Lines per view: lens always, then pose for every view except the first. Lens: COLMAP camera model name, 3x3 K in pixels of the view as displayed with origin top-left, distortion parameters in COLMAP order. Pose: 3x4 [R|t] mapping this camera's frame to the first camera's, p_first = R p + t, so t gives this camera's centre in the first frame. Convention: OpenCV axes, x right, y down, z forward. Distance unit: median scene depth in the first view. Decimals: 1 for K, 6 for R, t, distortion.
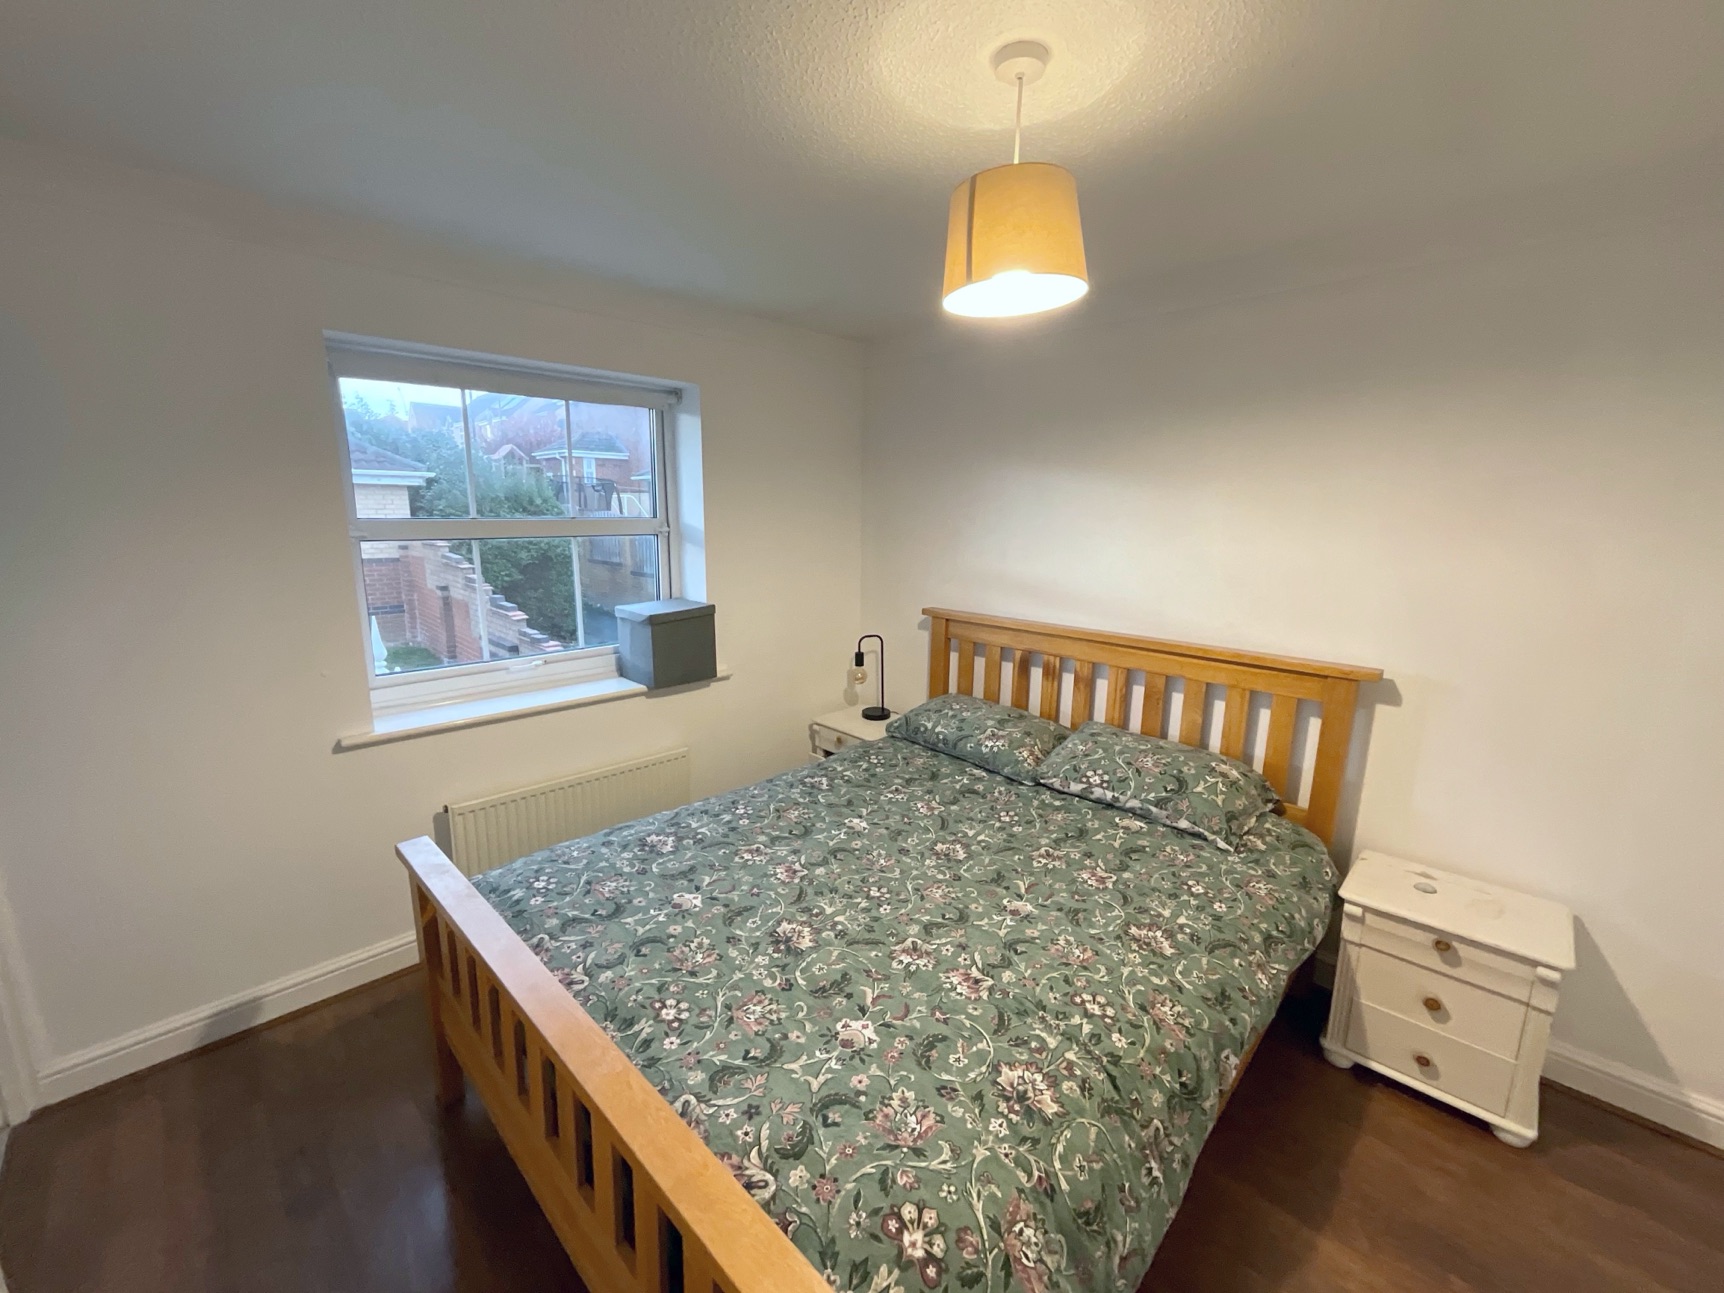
lens RADIAL K [[699.3, 0, 862.4], [0, 699.3, 641.3], [0, 0, 1]] dist [-0.003720, 0.000667]
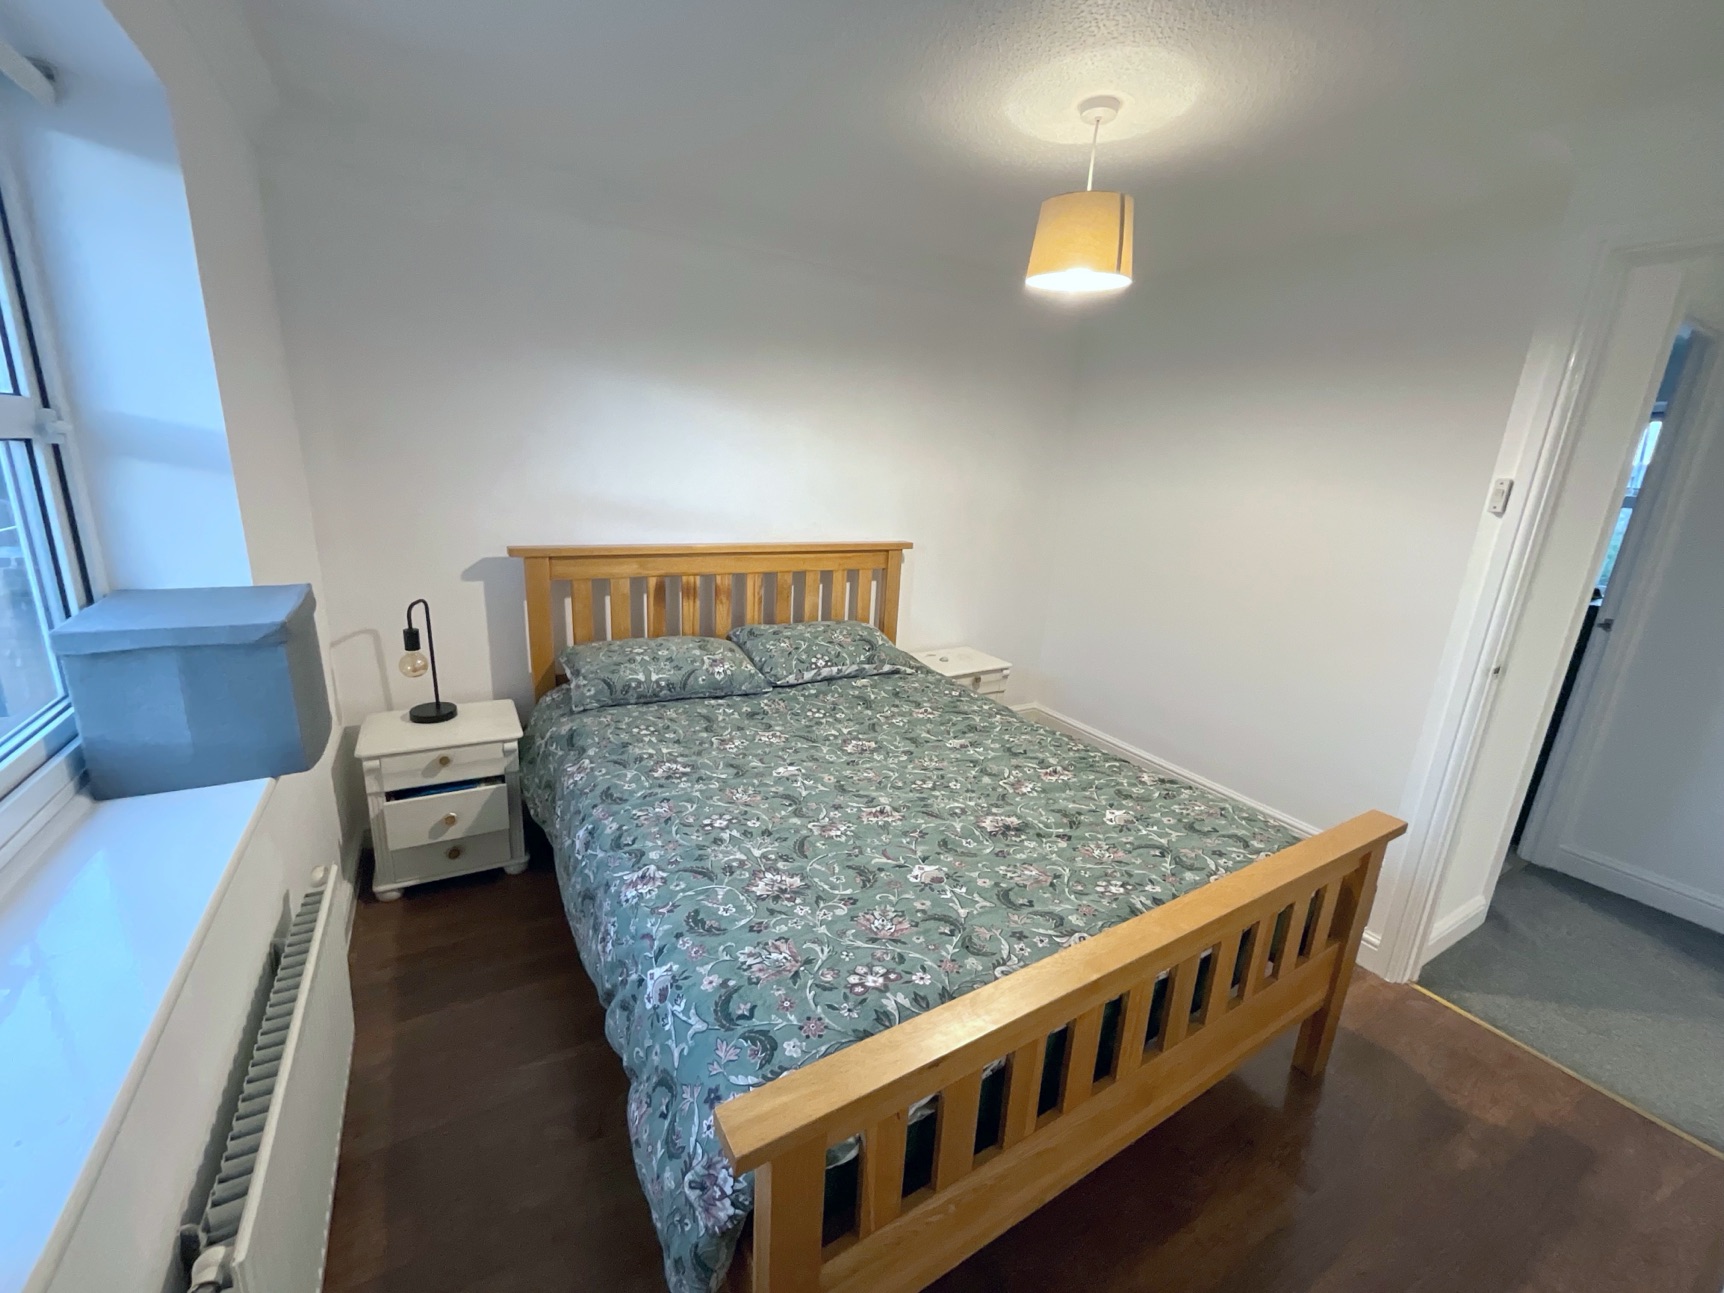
lens RADIAL K [[699.3, 0, 863.9], [0, 699.3, 642.8], [0, 0, 1]] dist [-0.003720, 0.000667]
pose [[0.249418, -0.244994, 0.936893, -0.809500], [0.134959, 0.966822, 0.216891, -0.089727], [-0.958946, 0.072345, 0.274207, 0.639810]]
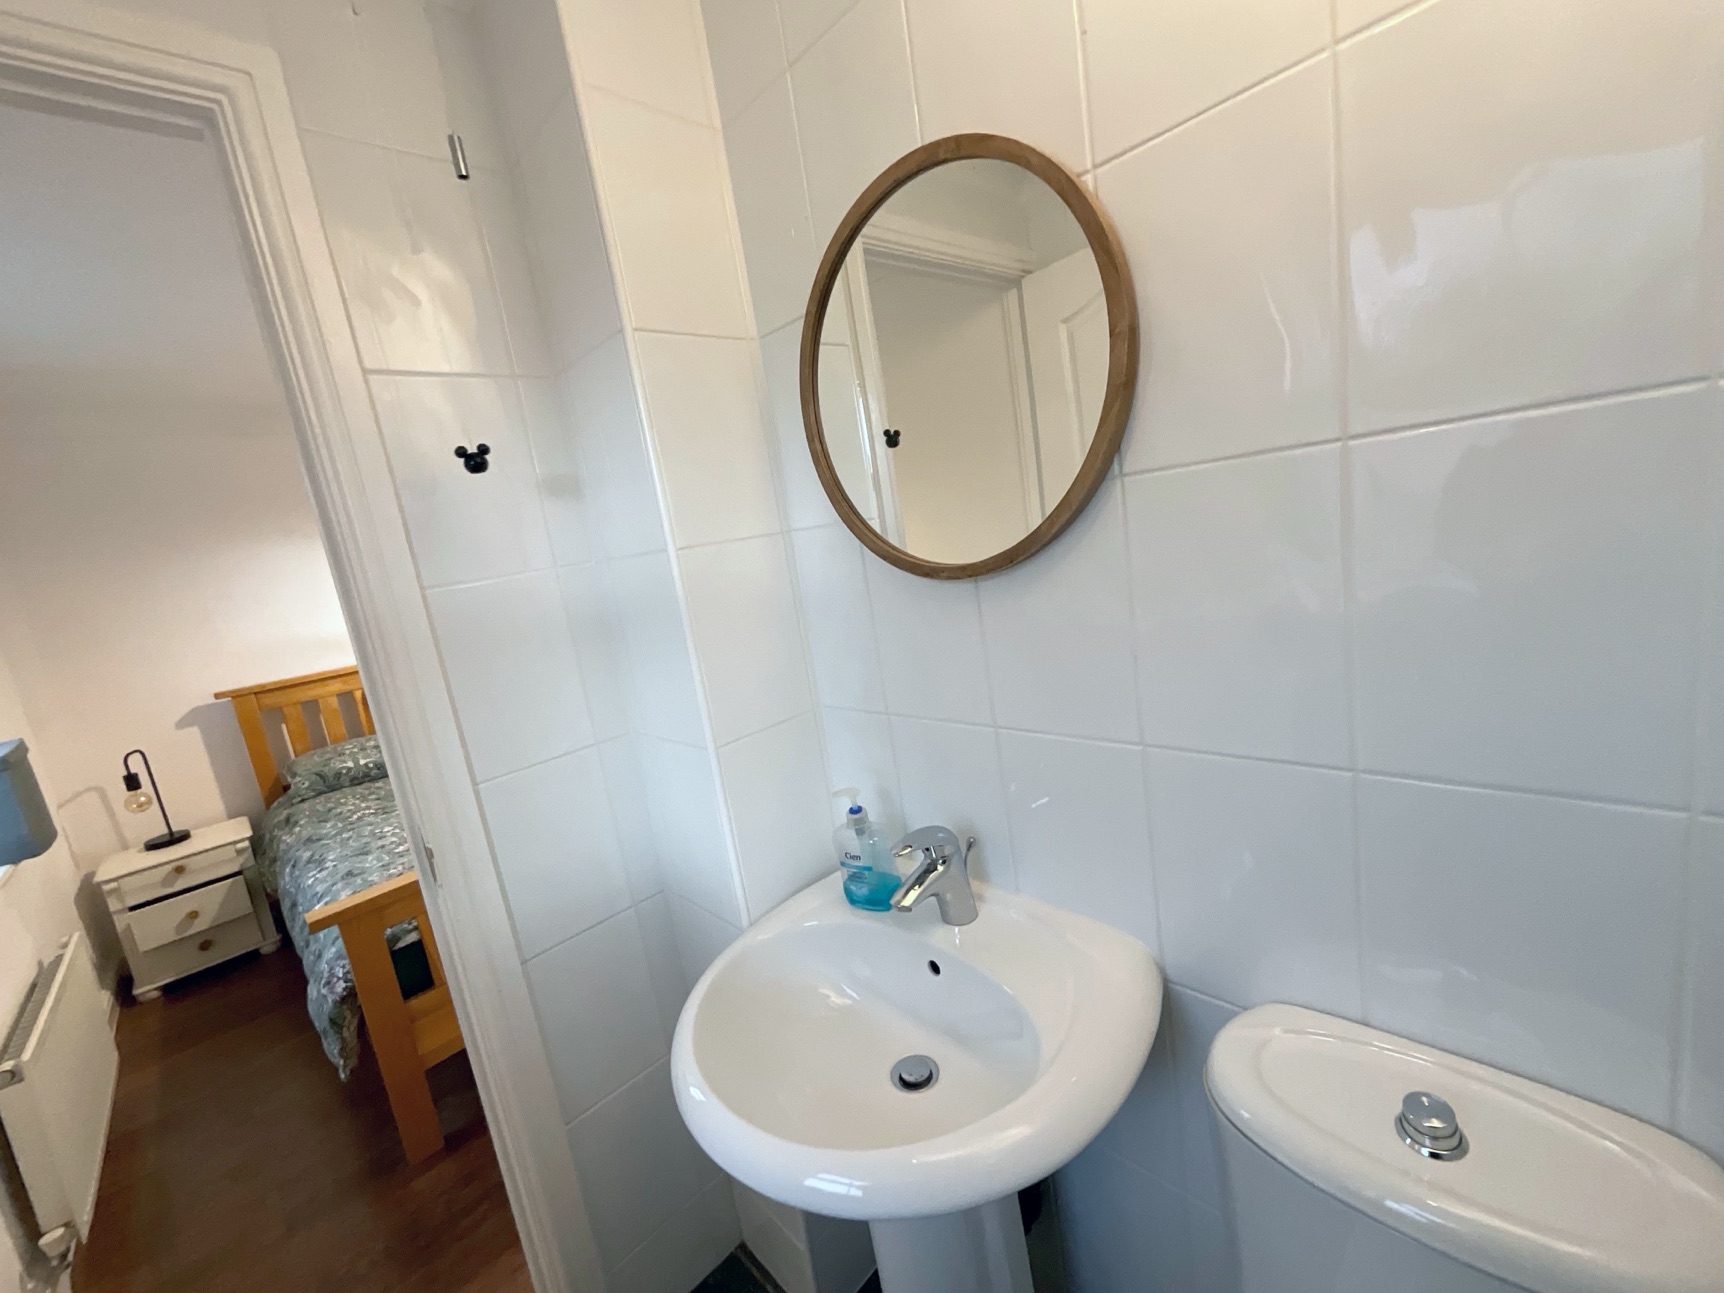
lens RADIAL K [[699.3, 0, 867.2], [0, 699.3, 645.9], [0, 0, 1]] dist [-0.003720, 0.000667]
pose [[0.006546, -0.181119, 0.983439, -1.206856], [0.340703, 0.925022, 0.168092, 0.052645], [-0.940148, 0.333960, 0.067763, 0.131418]]
